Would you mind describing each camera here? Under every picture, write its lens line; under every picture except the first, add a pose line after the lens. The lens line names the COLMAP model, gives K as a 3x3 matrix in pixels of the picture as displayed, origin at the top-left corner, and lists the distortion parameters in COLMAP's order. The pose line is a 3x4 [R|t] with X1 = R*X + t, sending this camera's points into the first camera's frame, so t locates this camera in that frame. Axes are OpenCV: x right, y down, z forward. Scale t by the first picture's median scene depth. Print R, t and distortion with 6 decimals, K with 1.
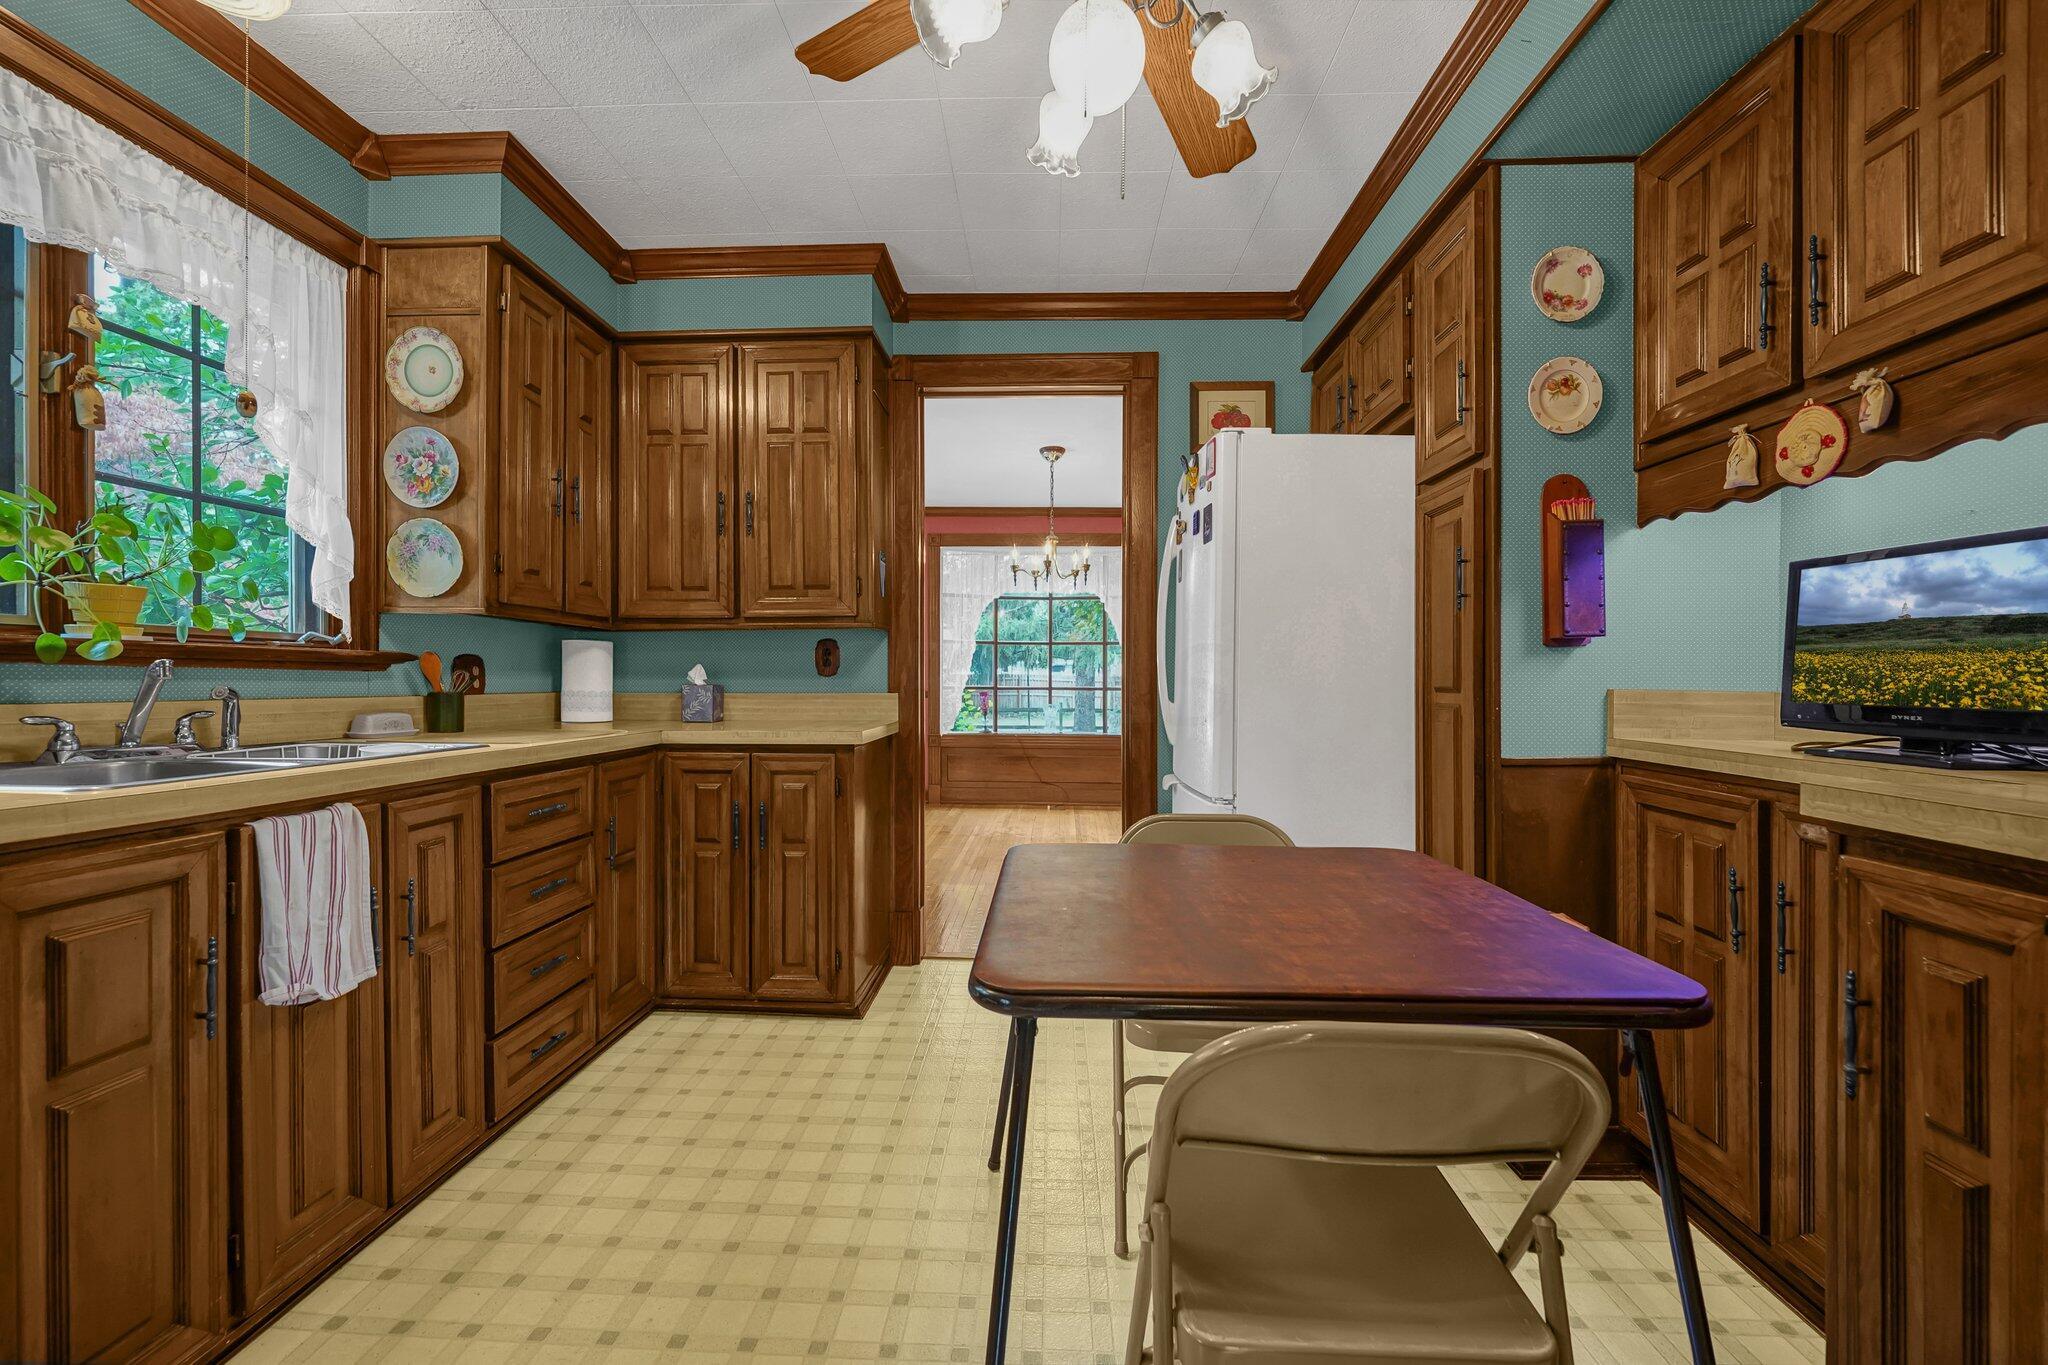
lens RADIAL K [[850.0, 0, 1023.6], [0, 850.0, 680.1], [0, 0, 1]] dist [0.010670, -0.000246]
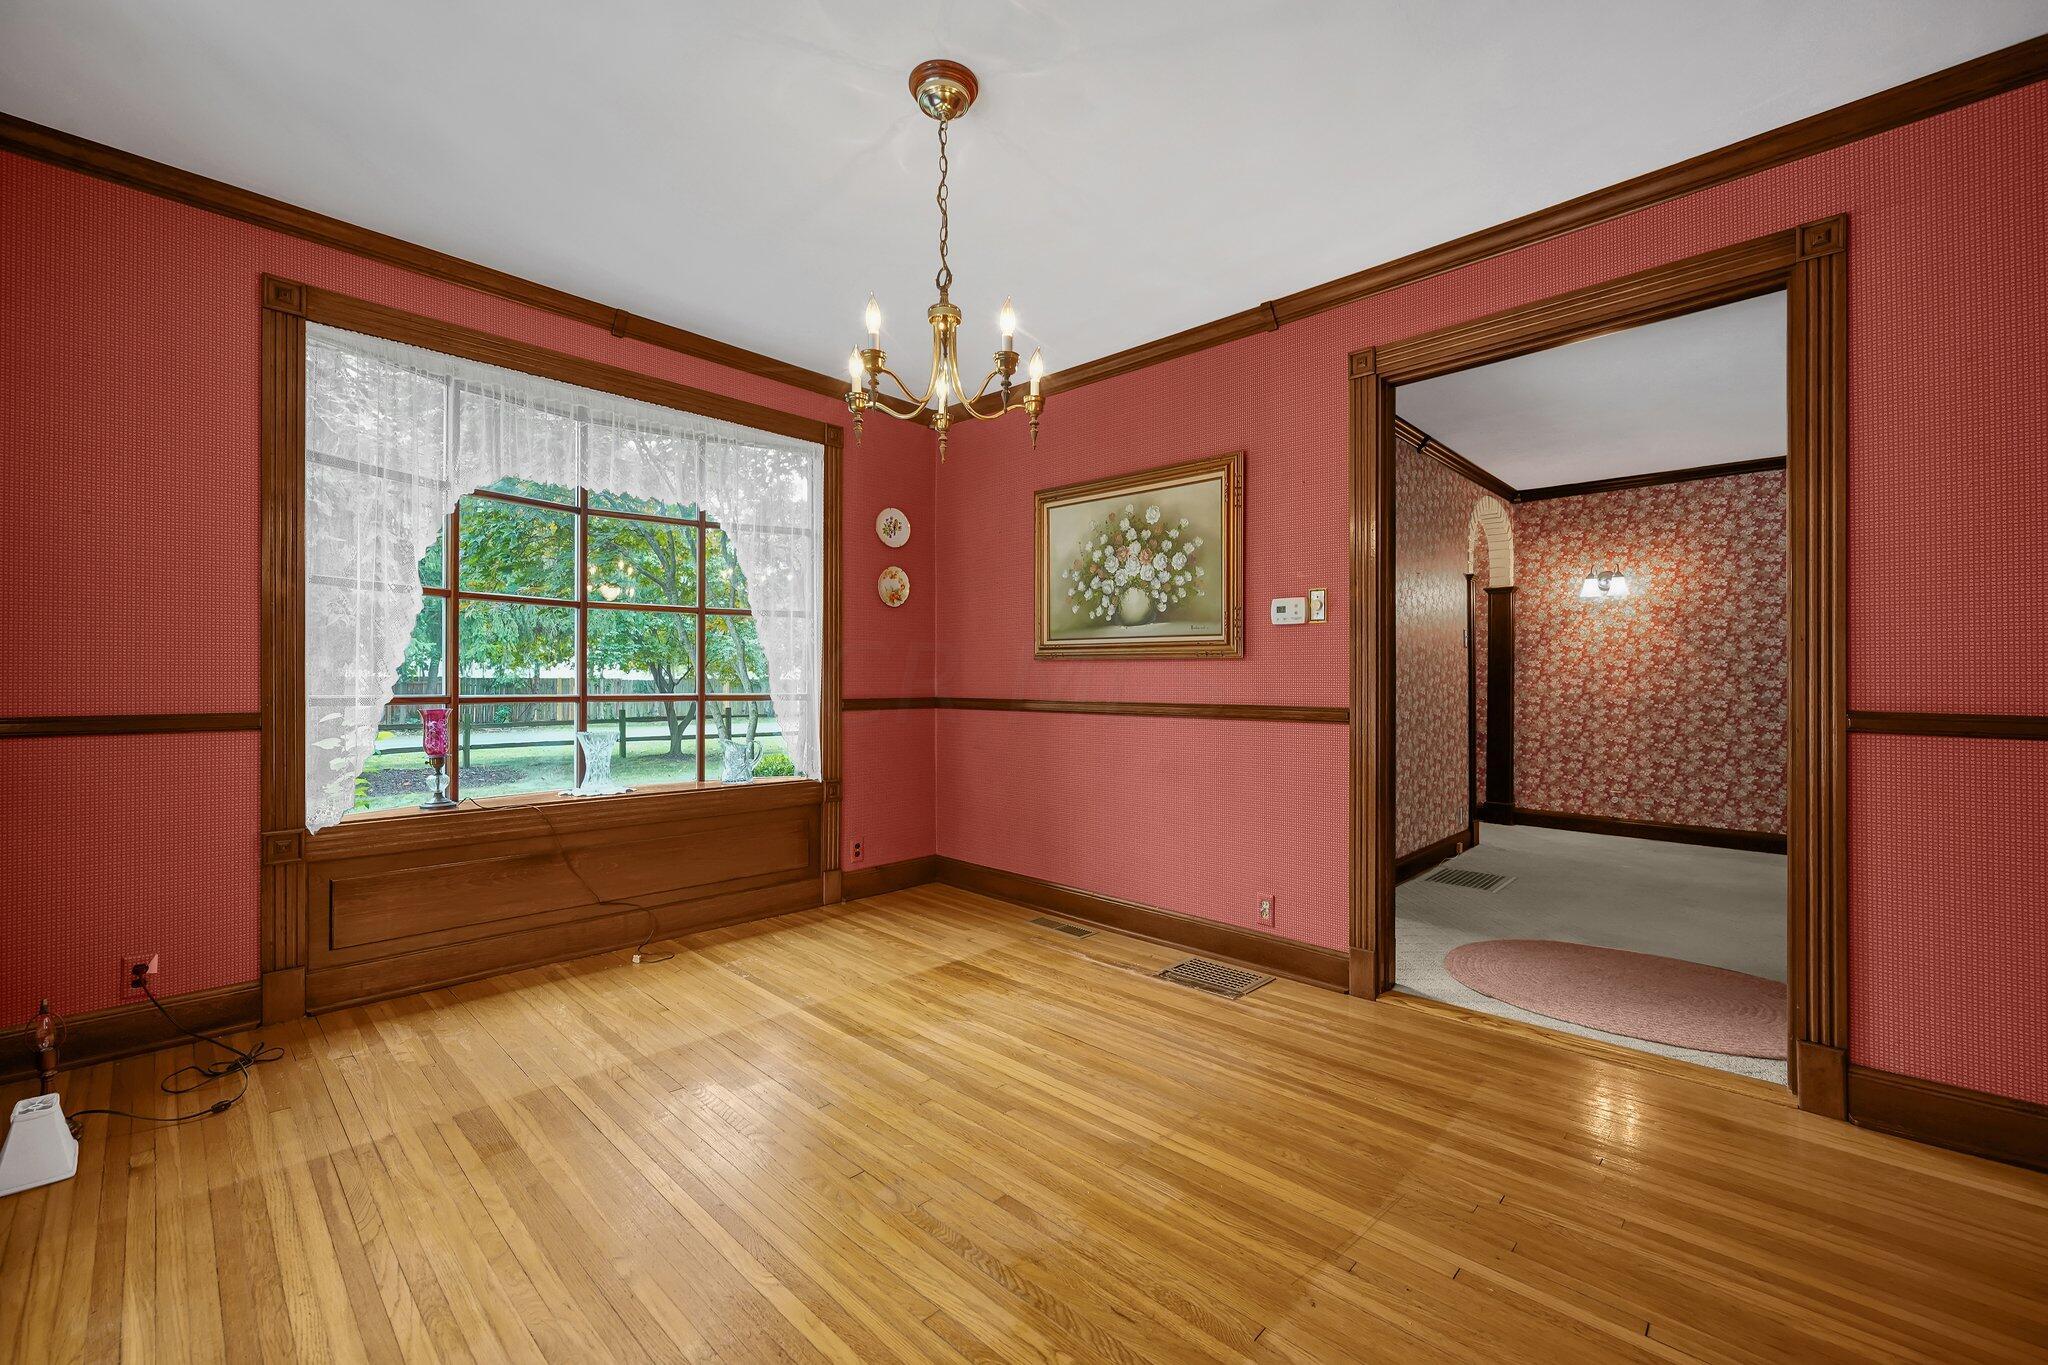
lens RADIAL K [[850.0, 0, 1023.1], [0, 850.0, 678.4], [0, 0, 1]] dist [0.010670, -0.000246]
pose [[0.668535, 0.000763, 0.743680, -0.816845], [0.005472, 0.999967, -0.005945, 0.012507], [-0.743660, 0.008044, 0.668509, 2.541841]]
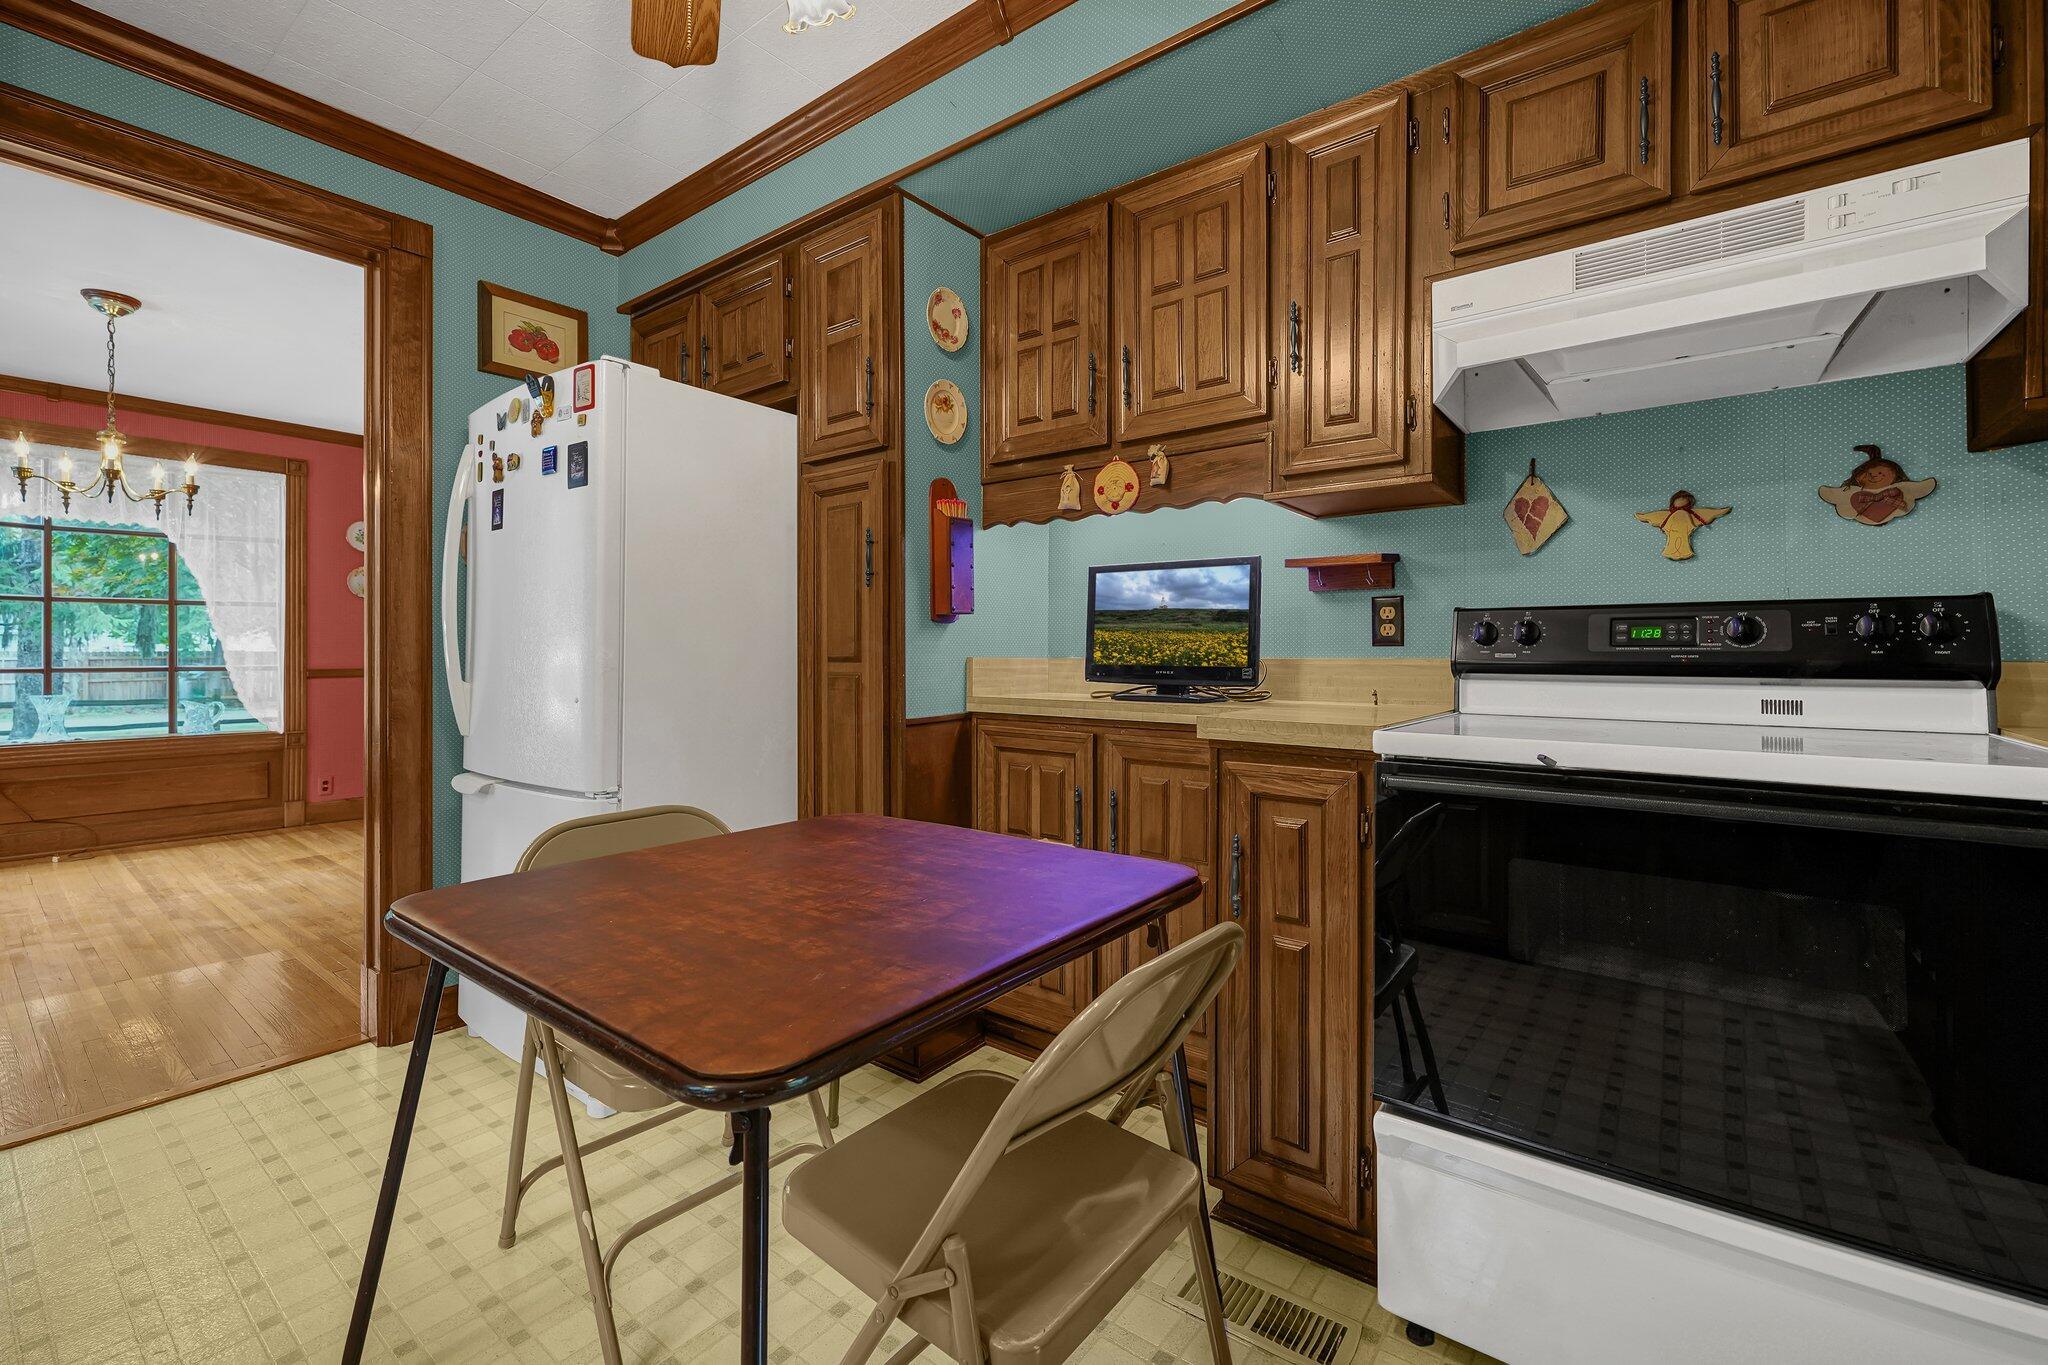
lens RADIAL K [[850.0, 0, 1010.2], [0, 850.0, 650.4], [0, 0, 1]] dist [0.010670, -0.000246]
pose [[0.596158, -0.003750, 0.802859, -0.281373], [0.007212, 0.999974, -0.000684, 0.002164], [-0.802835, 0.006198, 0.596169, 0.228247]]
